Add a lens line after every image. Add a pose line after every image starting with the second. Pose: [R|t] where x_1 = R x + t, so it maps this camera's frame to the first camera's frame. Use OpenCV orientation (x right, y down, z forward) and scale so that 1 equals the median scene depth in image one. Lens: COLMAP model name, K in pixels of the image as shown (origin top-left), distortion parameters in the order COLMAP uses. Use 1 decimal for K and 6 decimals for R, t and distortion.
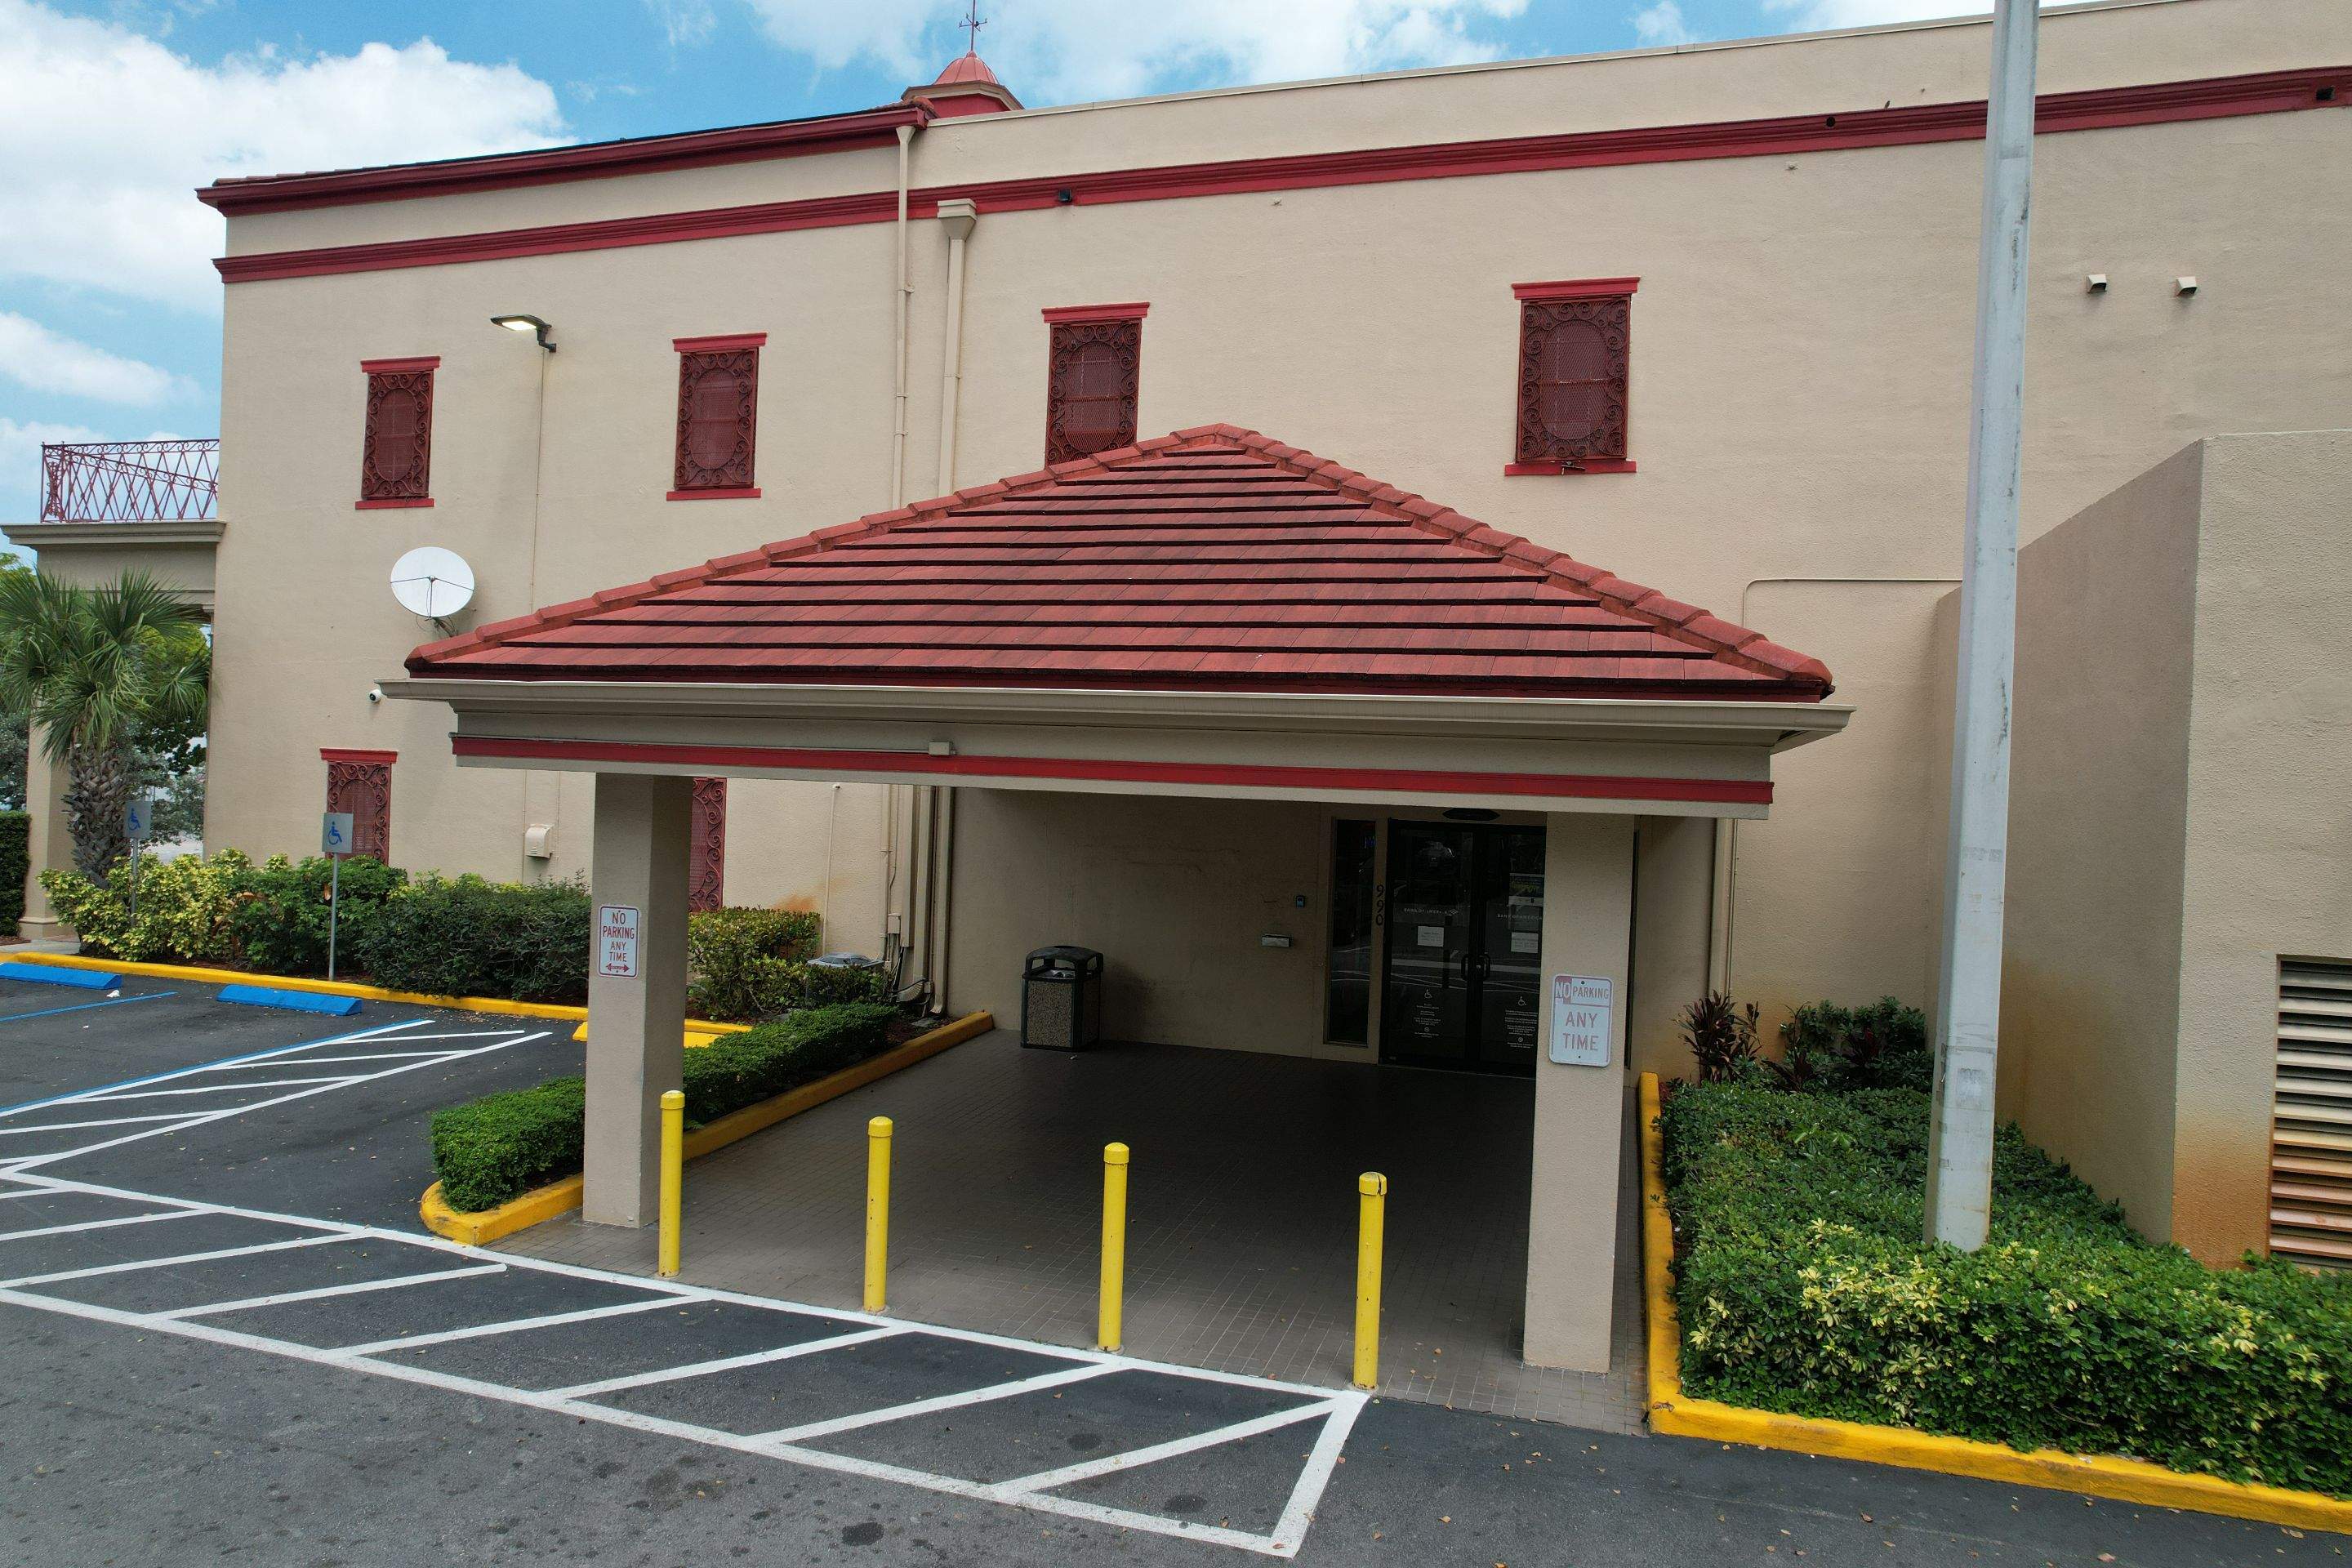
lens RADIAL K [[1511.2, 0, 1165.2], [0, 1511.2, 773.8], [0, 0, 1]] dist [-0.025790, 0.004950]
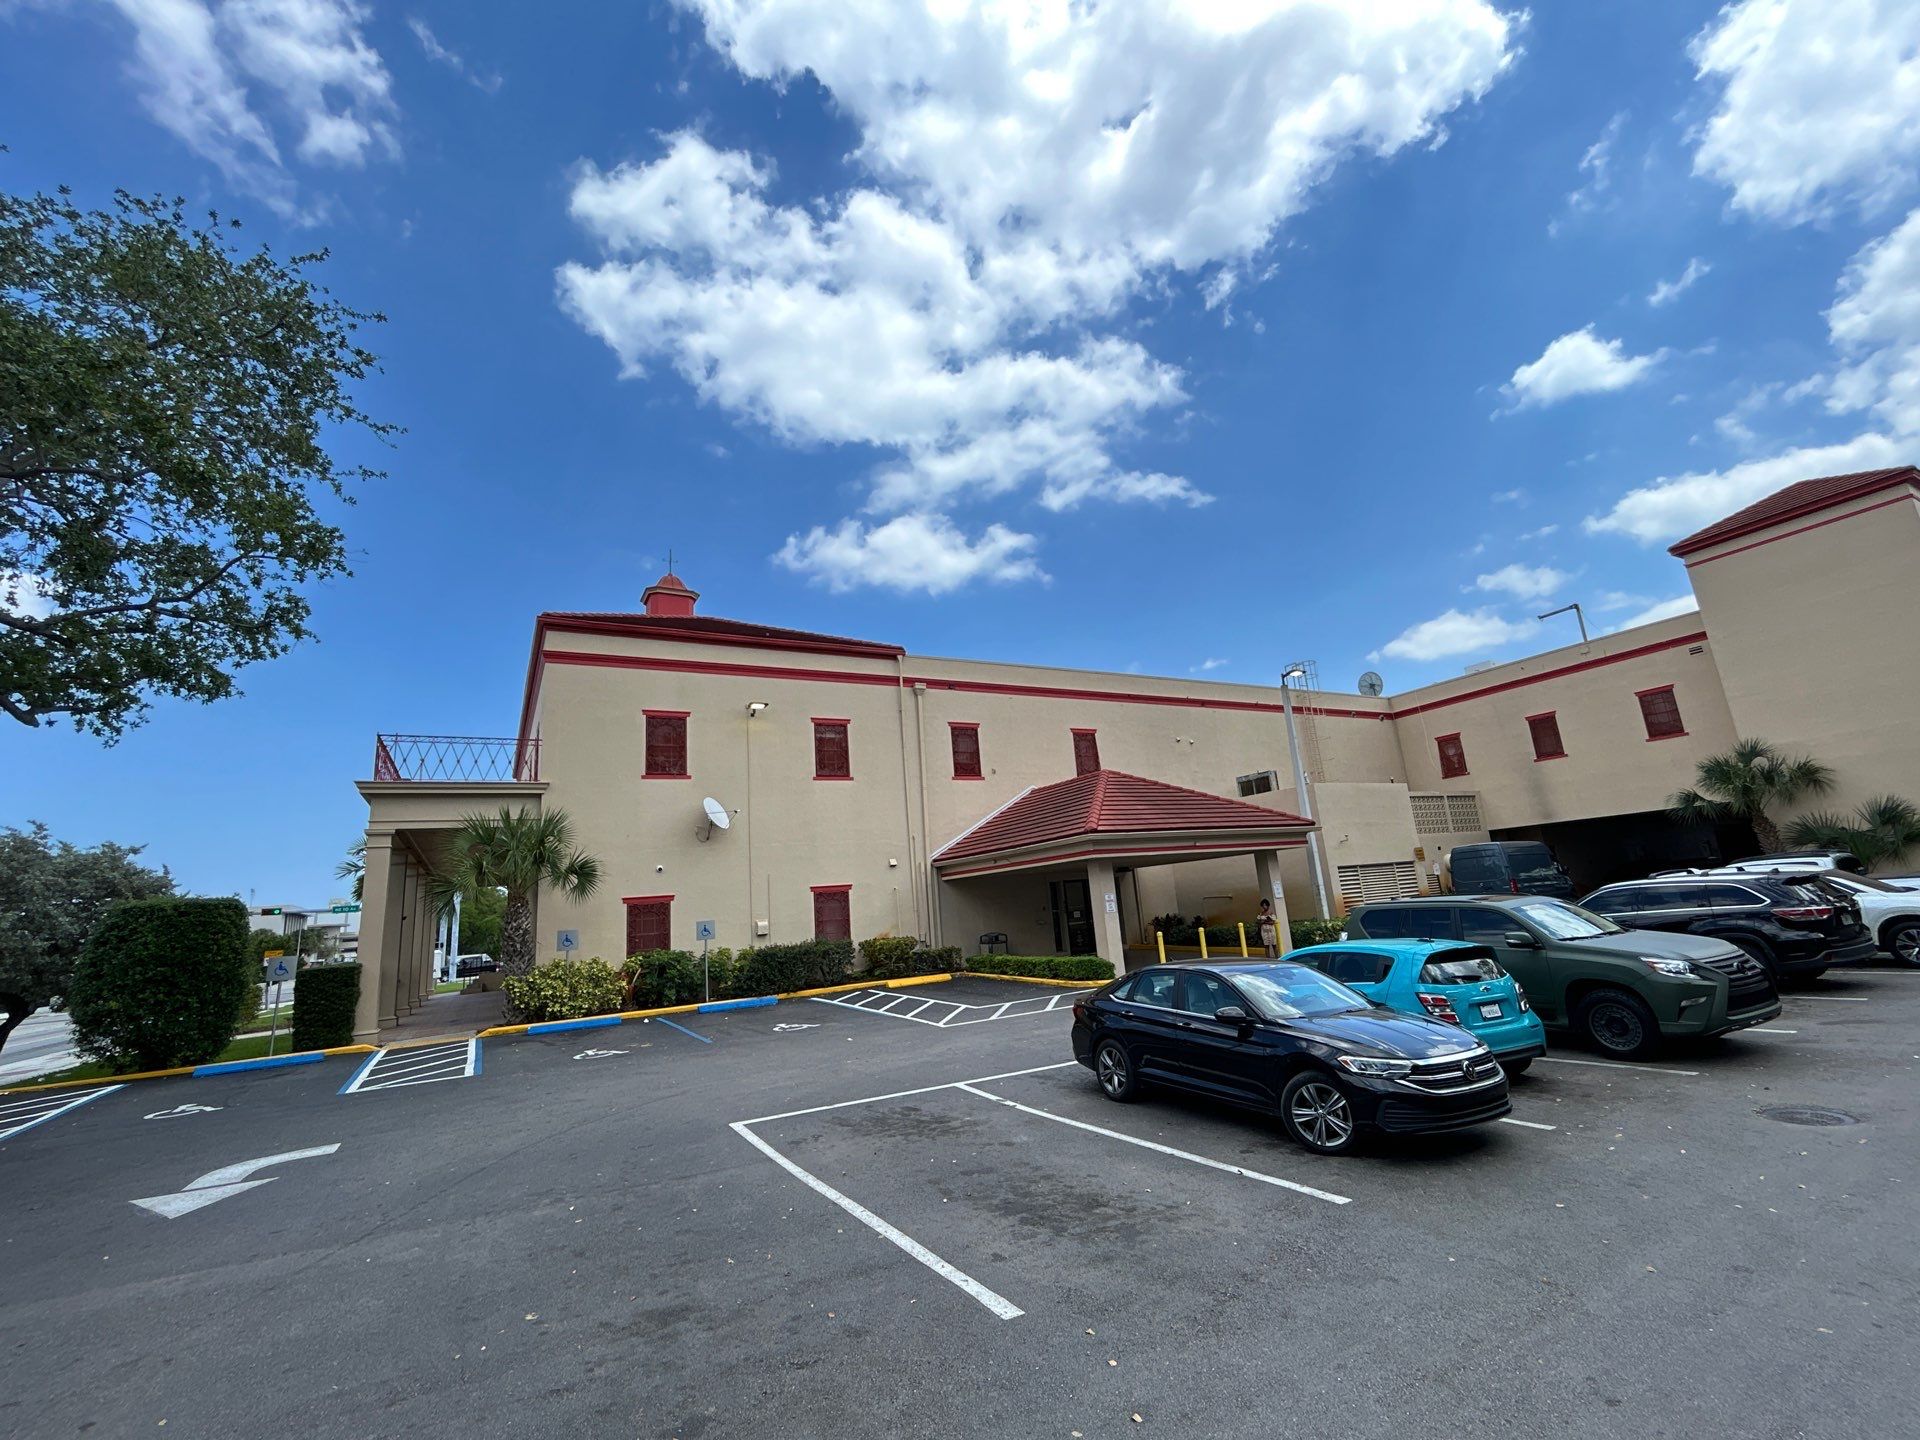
lens RADIAL K [[889.8, 0, 970.3], [0, 889.8, 717.3], [0, 0, 1]] dist [-0.000663, 0.000343]
pose [[0.669430, 0.086431, 0.737830, -1.369801], [0.111452, 0.970282, -0.214781, 0.070292], [-0.734468, 0.226013, 0.639903, -0.172412]]
